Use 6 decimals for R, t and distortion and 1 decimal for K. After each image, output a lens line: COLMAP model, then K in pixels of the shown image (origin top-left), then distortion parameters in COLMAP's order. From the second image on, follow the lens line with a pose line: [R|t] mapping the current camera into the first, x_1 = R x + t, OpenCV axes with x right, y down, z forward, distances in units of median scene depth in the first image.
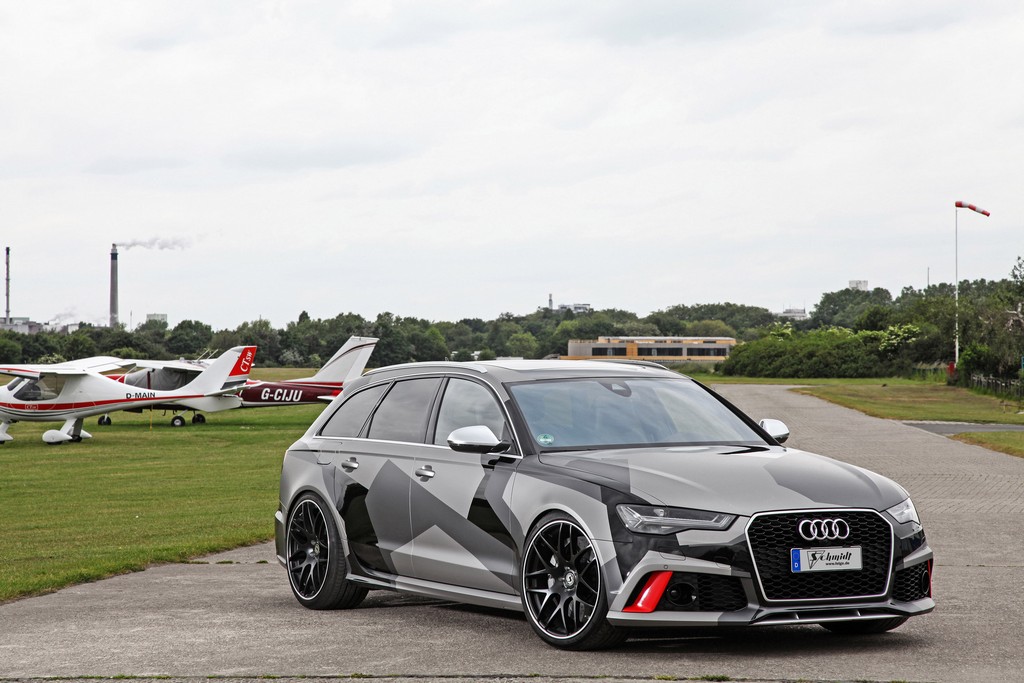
lens RADIAL K [[3050.6, 0, 513.8], [0, 3050.6, 344.7], [0, 0, 1]] dist [0.744632, 0.000000]
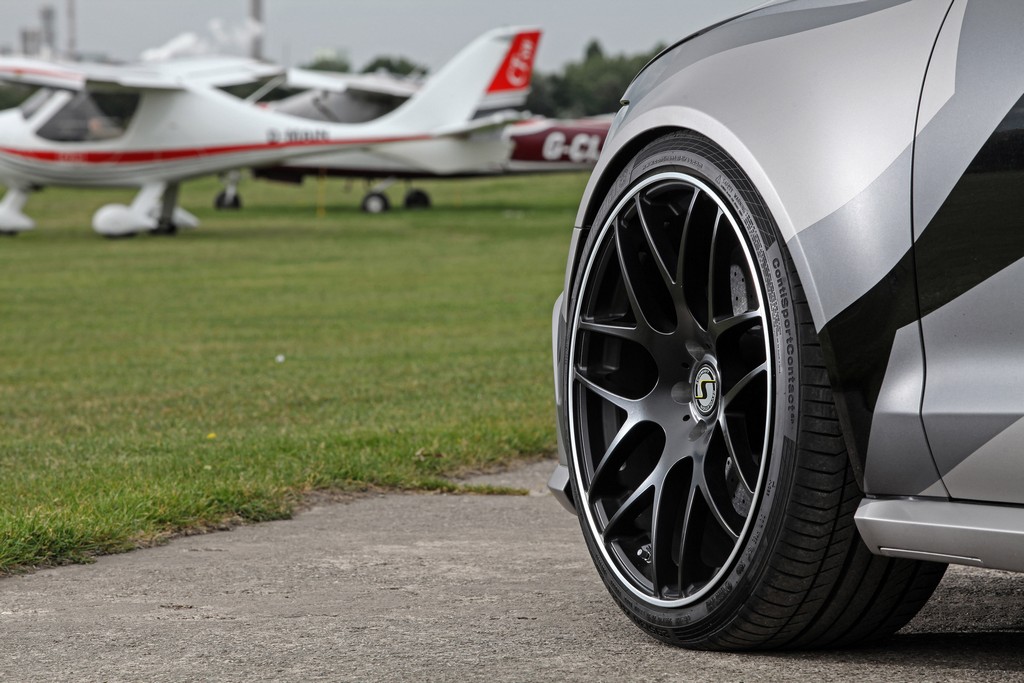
lens RADIAL K [[5419.3, 0, 511.9], [0, 5419.3, 341.0], [0, 0, 1]] dist [0.536440, 0.000000]
pose [[0.996613, 0.000659, -0.082237, -0.021783], [0.002805, 0.999114, 0.041997, 0.013409], [0.082192, -0.042086, 0.995728, 0.188330]]
